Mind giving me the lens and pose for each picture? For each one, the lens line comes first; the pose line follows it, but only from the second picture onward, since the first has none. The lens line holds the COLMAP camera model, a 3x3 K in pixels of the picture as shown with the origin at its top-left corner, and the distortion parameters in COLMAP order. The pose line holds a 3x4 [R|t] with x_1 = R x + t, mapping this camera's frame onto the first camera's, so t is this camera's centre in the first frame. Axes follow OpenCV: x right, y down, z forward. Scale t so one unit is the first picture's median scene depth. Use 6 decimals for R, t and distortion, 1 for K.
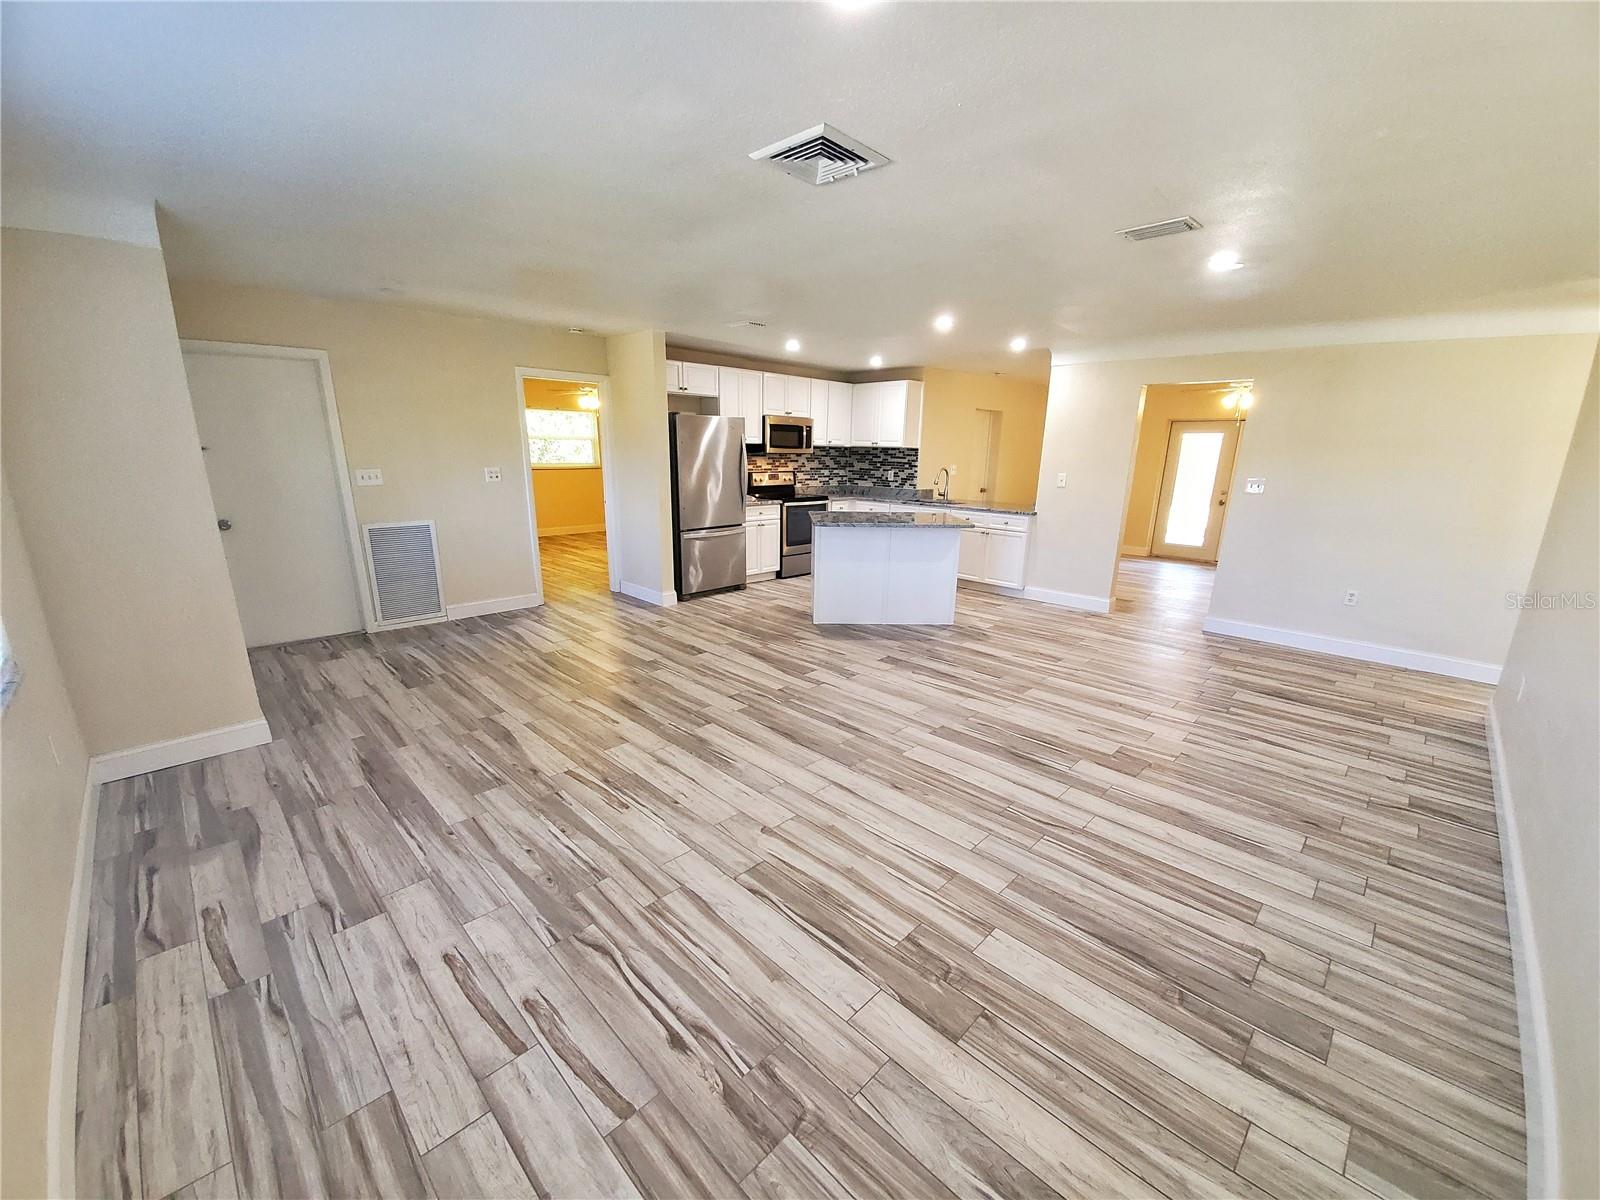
lens RADIAL K [[633.9, 0, 798.5], [0, 633.9, 624.5], [0, 0, 1]] dist [0.010787, -0.016680]
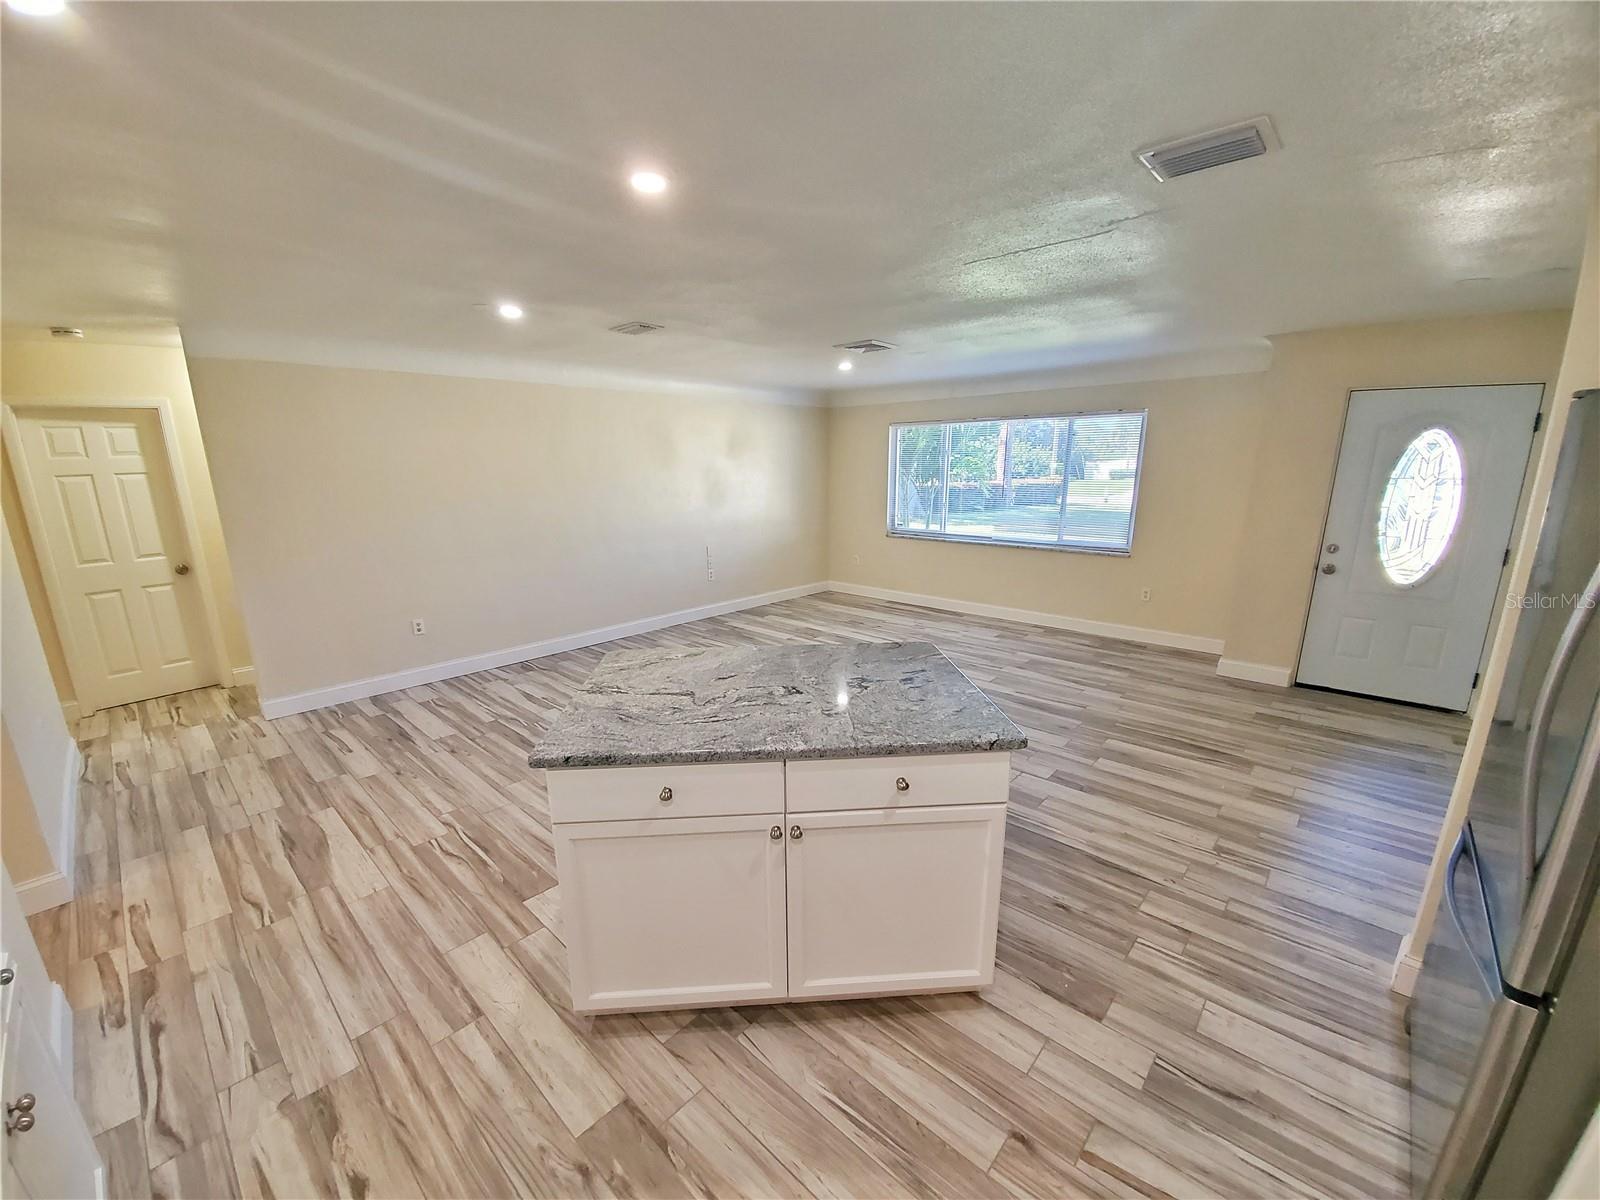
lens RADIAL K [[633.9, 0, 798.5], [0, 633.9, 624.5], [0, 0, 1]] dist [0.010787, -0.016680]
pose [[-0.999091, 0.005168, -0.042307, 0.246168], [-0.016651, 0.866413, 0.499050, -0.688295], [0.039235, 0.499301, -0.865540, 2.303908]]
